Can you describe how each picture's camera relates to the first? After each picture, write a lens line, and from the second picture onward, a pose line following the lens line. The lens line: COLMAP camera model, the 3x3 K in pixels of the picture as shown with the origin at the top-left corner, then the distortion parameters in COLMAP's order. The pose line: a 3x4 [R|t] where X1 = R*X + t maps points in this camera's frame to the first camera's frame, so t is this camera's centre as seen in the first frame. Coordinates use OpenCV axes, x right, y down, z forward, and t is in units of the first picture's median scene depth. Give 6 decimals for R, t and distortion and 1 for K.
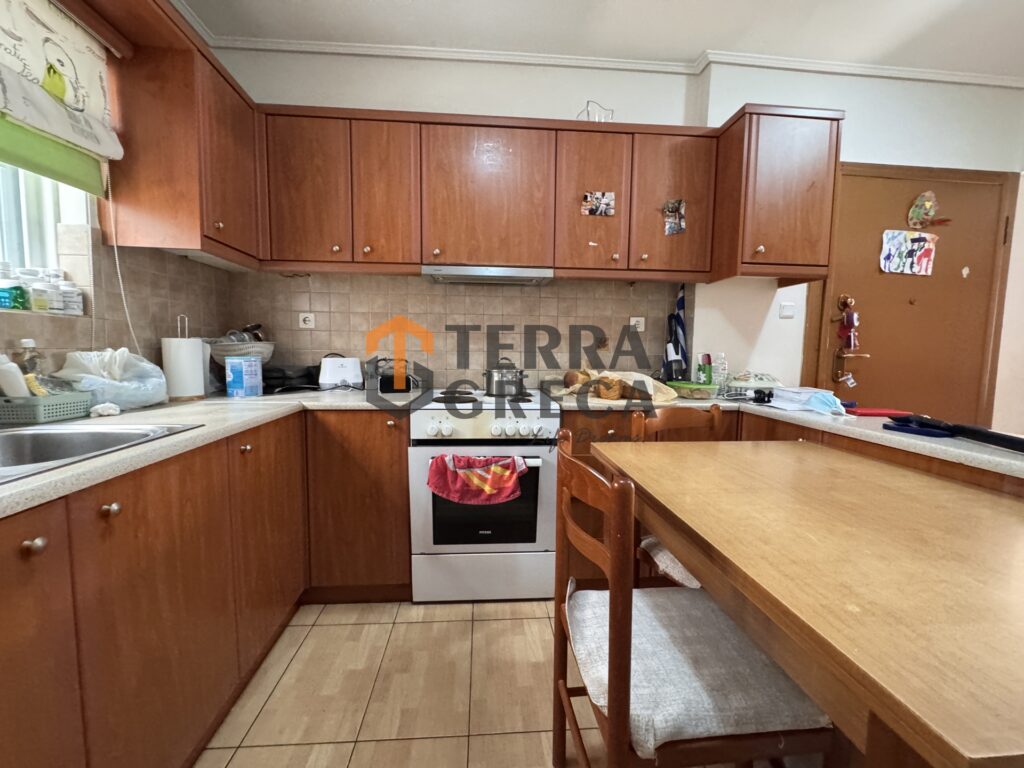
lens RADIAL K [[410.8, 0, 510.7], [0, 410.8, 385.0], [0, 0, 1]] dist [-0.000117, 0.000123]
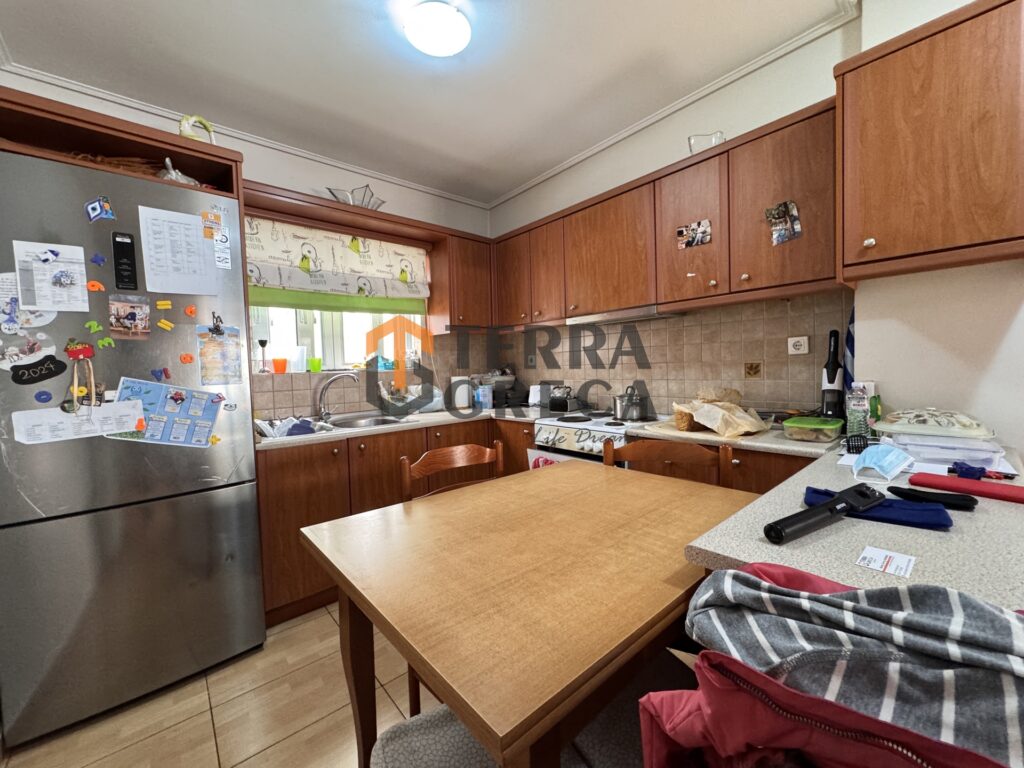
lens RADIAL K [[410.8, 0, 510.6], [0, 410.8, 385.4], [0, 0, 1]] dist [-0.000117, 0.000123]
pose [[0.591631, 0.004540, -0.806196, 0.757912], [-0.033788, 0.999245, -0.019169, -0.038318], [0.805500, 0.038580, 0.591338, 0.059541]]
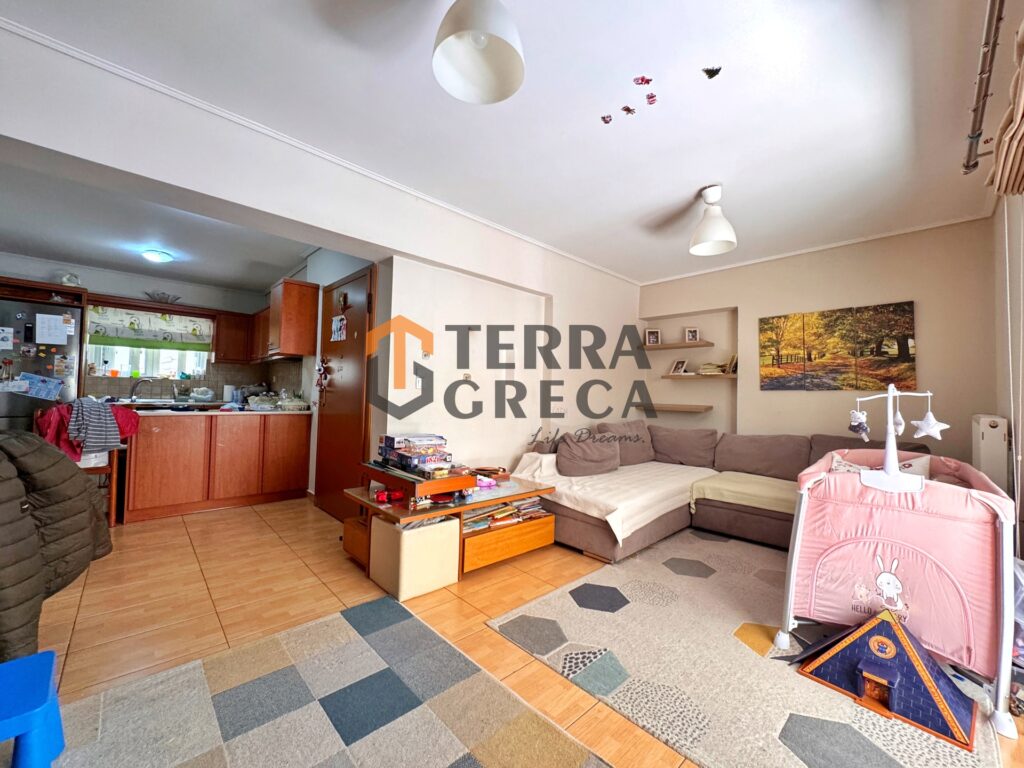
lens RADIAL K [[410.8, 0, 515.9], [0, 410.8, 384.7], [0, 0, 1]] dist [-0.000117, 0.000123]
pose [[0.646520, -0.030082, -0.762304, 3.044788], [-0.071010, 0.992512, -0.099391, 0.051051], [0.759585, 0.118389, 0.639543, 0.526446]]
